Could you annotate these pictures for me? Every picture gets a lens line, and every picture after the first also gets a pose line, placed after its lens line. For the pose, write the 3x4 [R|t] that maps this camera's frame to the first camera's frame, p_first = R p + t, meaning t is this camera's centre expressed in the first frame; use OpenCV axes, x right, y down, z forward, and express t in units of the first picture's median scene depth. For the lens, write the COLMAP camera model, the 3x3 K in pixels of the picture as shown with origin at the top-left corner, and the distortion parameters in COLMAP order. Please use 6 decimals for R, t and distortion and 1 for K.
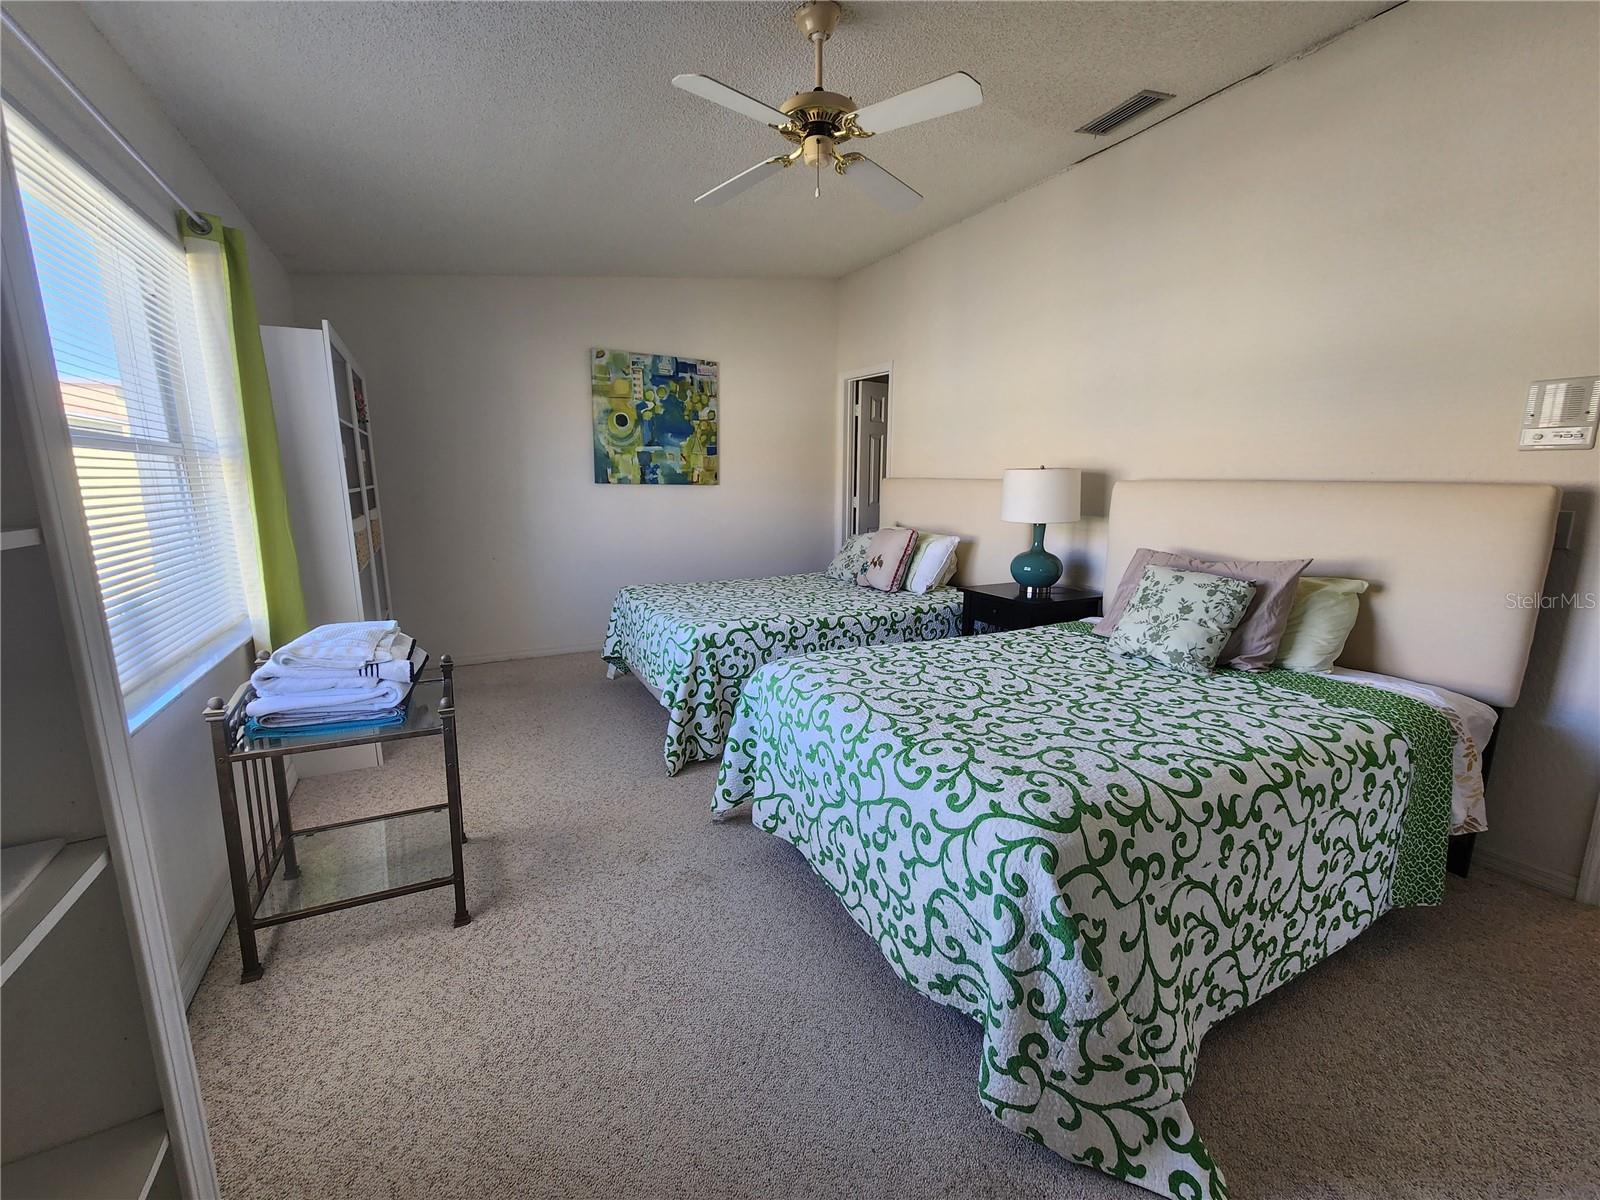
lens RADIAL K [[658.9, 0, 797.5], [0, 658.9, 597.5], [0, 0, 1]] dist [-0.001835, -0.000100]
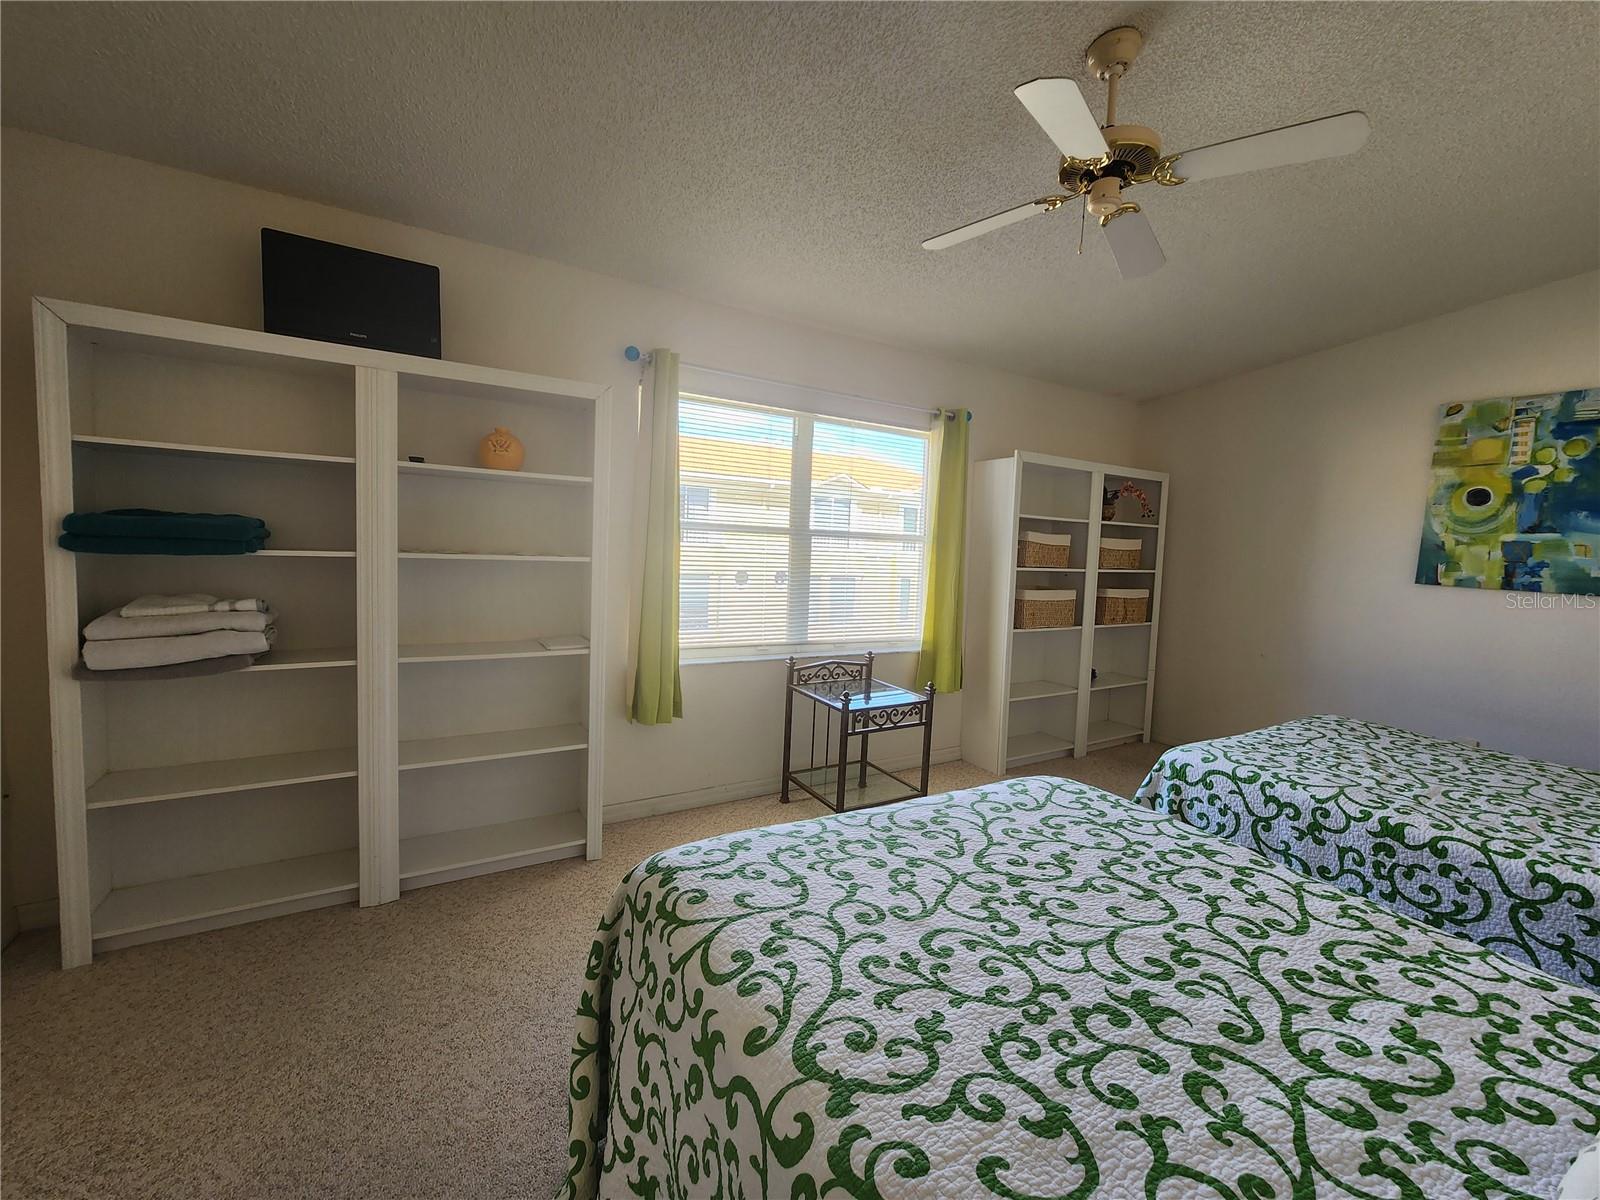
lens RADIAL K [[658.9, 0, 799.1], [0, 658.9, 594.7], [0, 0, 1]] dist [-0.001835, -0.000100]
pose [[0.055572, 0.077361, -0.995453, 0.593182], [-0.219048, 0.973650, 0.063438, -0.087226], [0.974130, 0.214526, 0.071053, 0.428028]]
